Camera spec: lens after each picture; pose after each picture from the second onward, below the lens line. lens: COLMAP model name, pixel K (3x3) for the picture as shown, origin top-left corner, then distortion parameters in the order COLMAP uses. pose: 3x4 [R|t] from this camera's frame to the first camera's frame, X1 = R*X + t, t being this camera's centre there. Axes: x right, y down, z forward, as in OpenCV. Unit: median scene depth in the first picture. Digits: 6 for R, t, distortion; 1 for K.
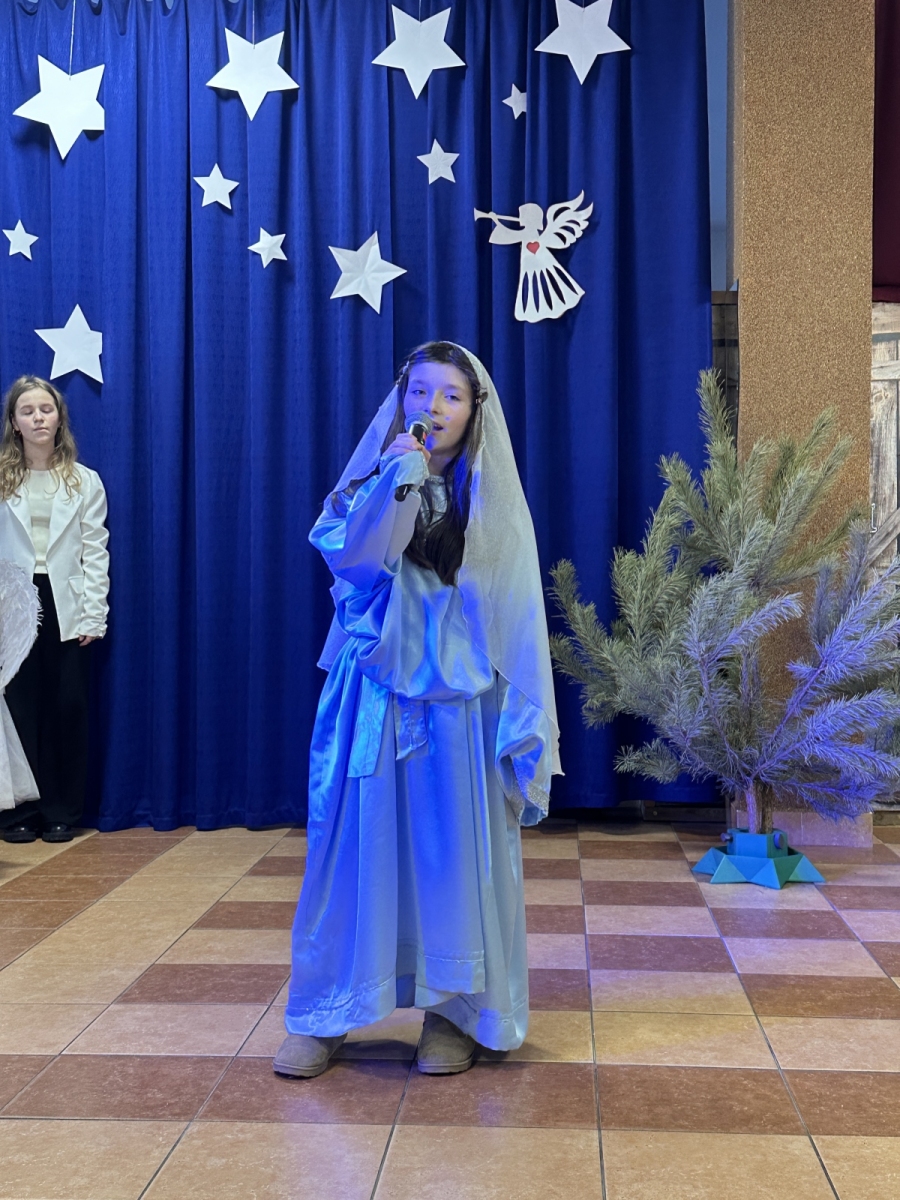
lens RADIAL K [[1526.2, 0, 450.0], [0, 1526.2, 600.0], [0, 0, 1]] dist [0.215511, -0.444143]
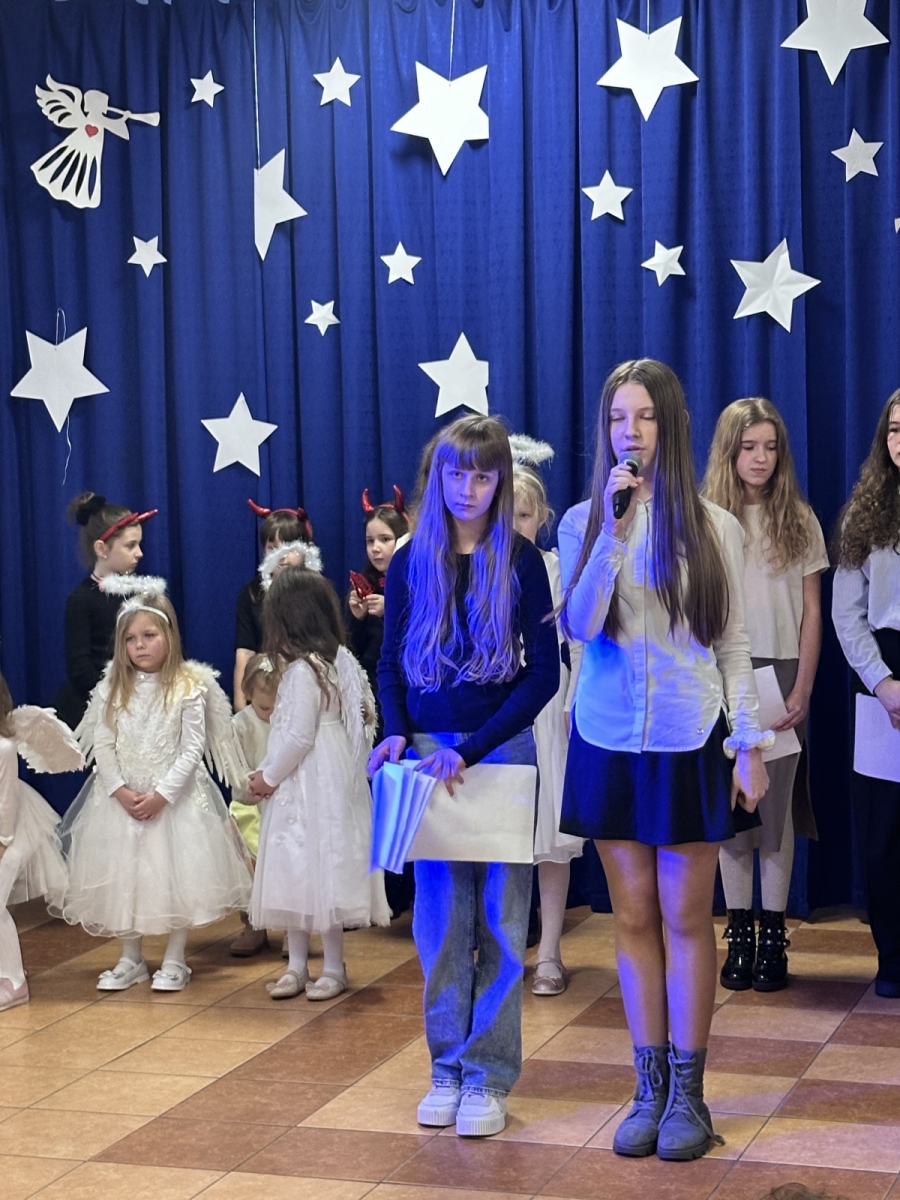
lens RADIAL K [[2431.0, 0, 450.0], [0, 2431.0, 600.0], [0, 0, 1]] dist [0.177575, -0.279090]
pose [[0.965448, -0.004309, -0.260562, 0.128562], [0.018197, 0.998537, 0.050913, -0.107751], [0.259961, -0.053896, 0.964114, -0.397243]]
